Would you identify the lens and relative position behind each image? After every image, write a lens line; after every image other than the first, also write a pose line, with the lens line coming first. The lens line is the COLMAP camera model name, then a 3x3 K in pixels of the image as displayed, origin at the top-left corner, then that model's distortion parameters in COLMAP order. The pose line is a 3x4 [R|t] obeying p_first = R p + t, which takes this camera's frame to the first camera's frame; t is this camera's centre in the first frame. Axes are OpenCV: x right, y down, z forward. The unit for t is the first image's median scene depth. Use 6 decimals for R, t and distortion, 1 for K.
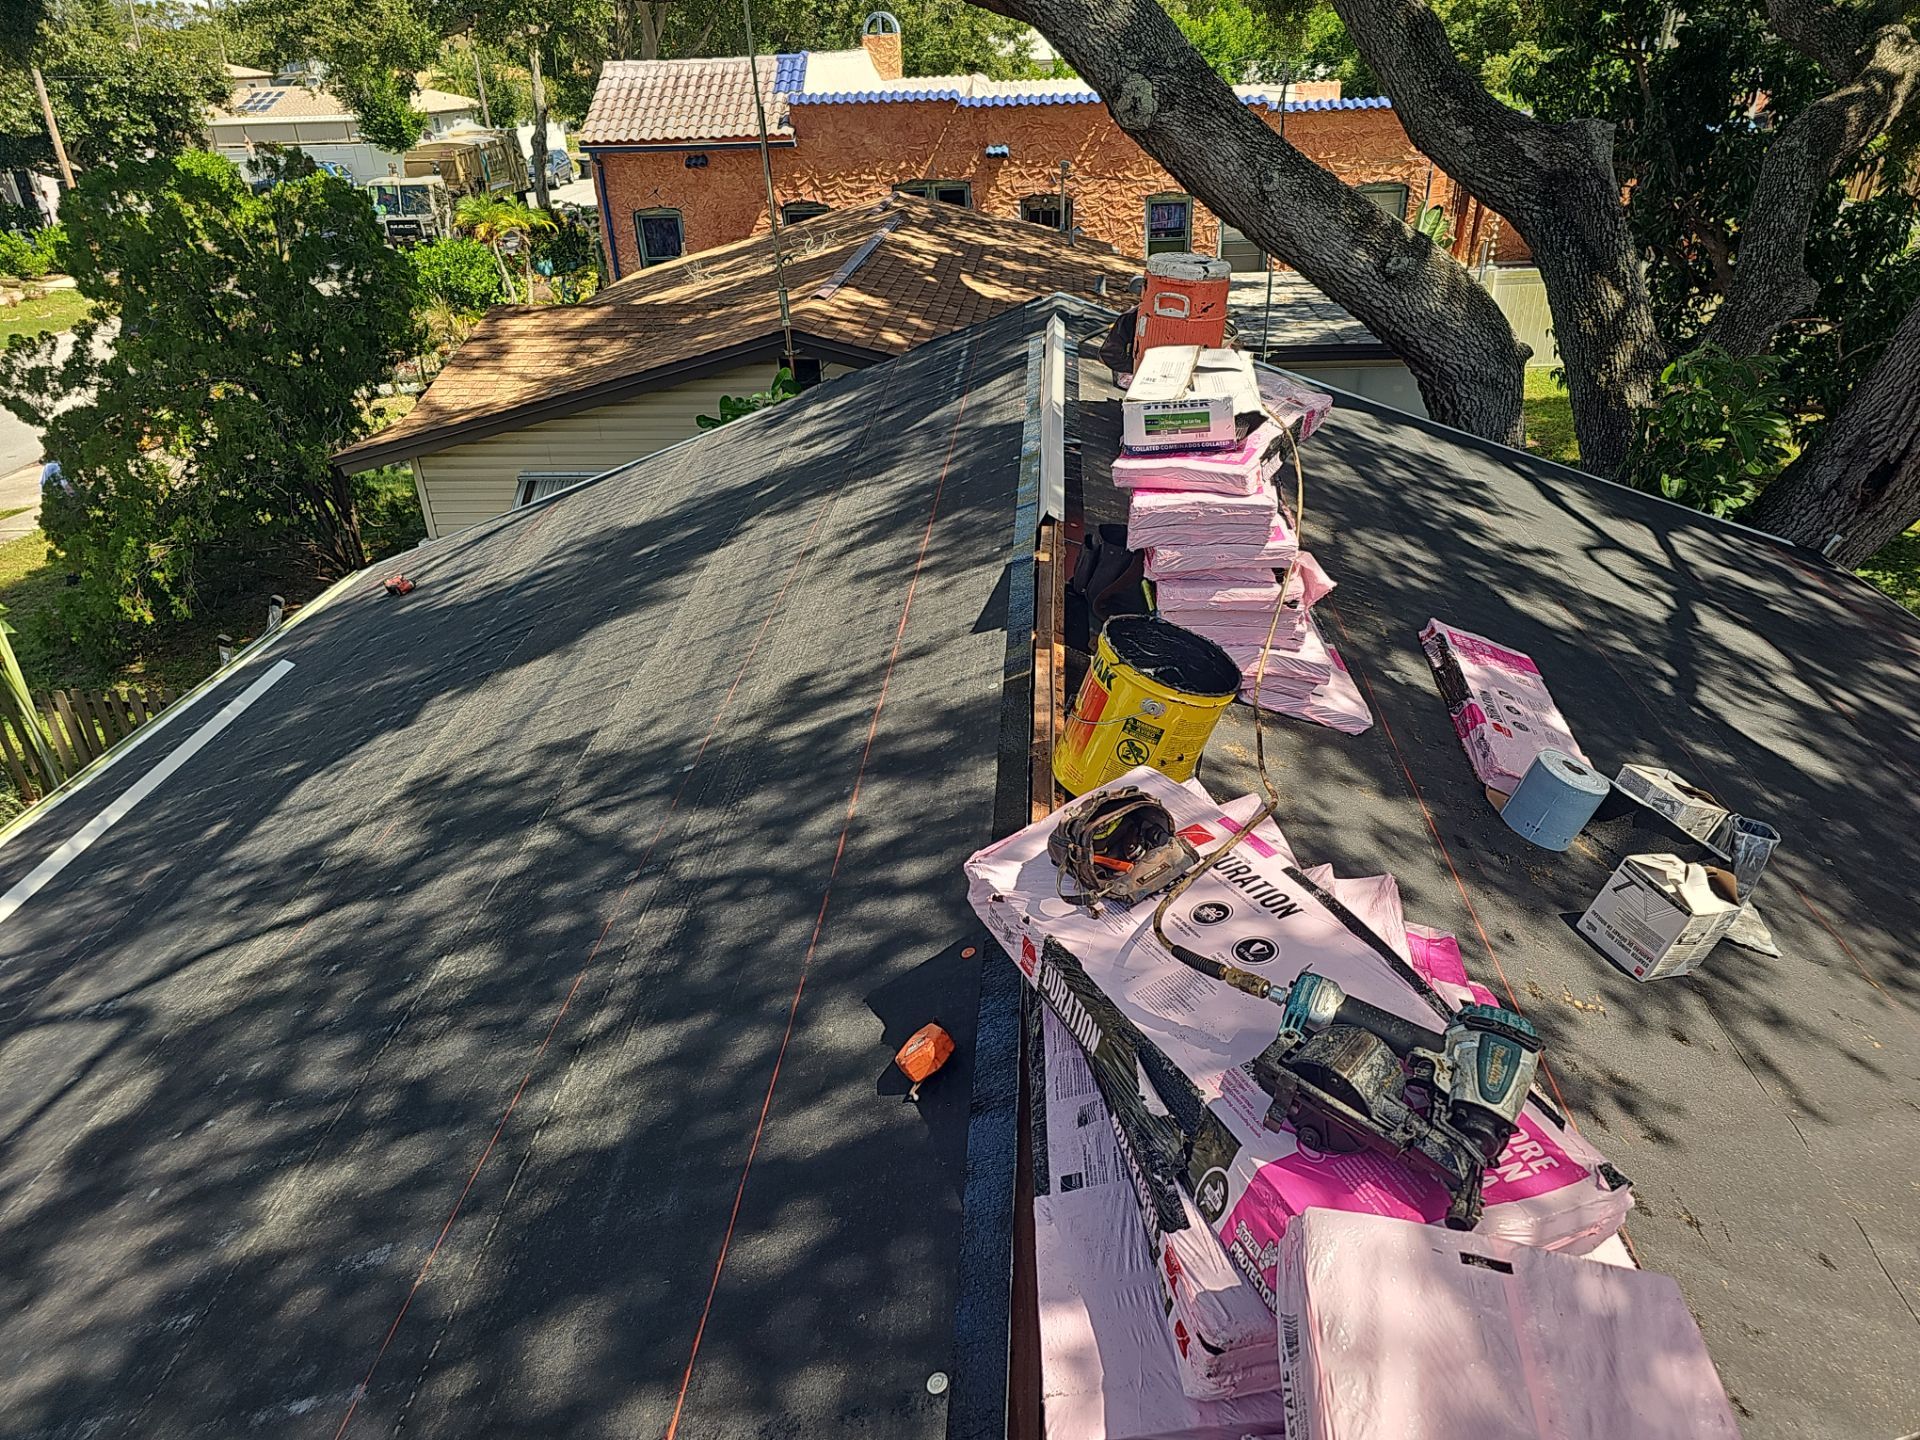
lens RADIAL K [[1234.1, 0, 960.0], [0, 1234.1, 720.0], [0, 0, 1]] dist [0.032990, -0.007023]
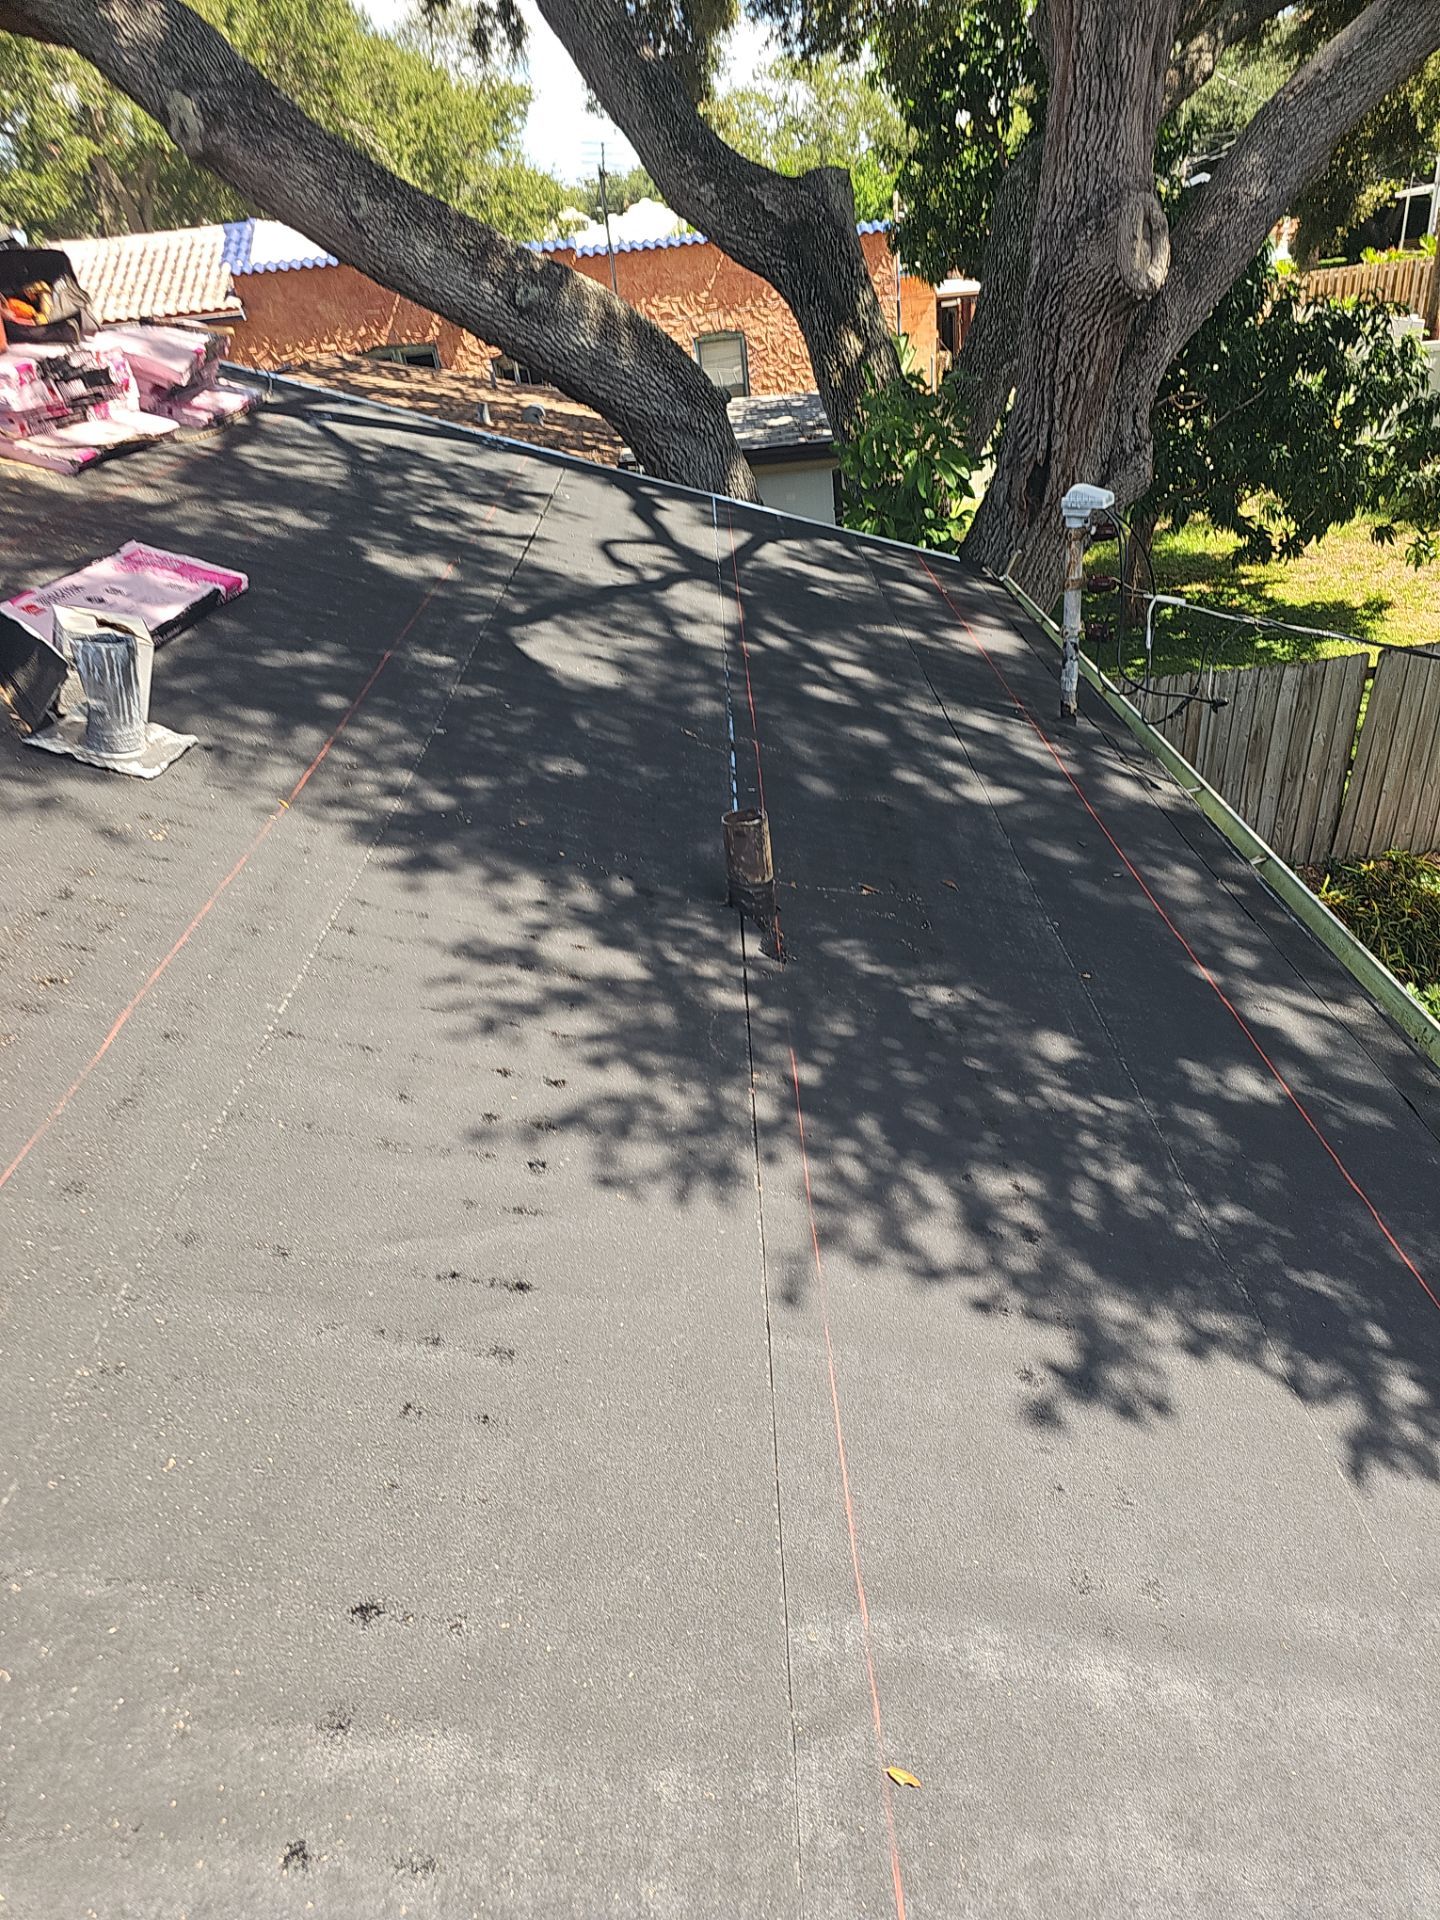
lens RADIAL K [[1234.1, 0, 720.0], [0, 1234.1, 960.0], [0, 0, 1]] dist [0.032990, -0.007023]
pose [[0.994635, -0.095587, 0.039557, 0.407292], [0.094891, 0.995304, 0.019110, 0.137242], [-0.041198, -0.015254, 0.999035, 0.027175]]
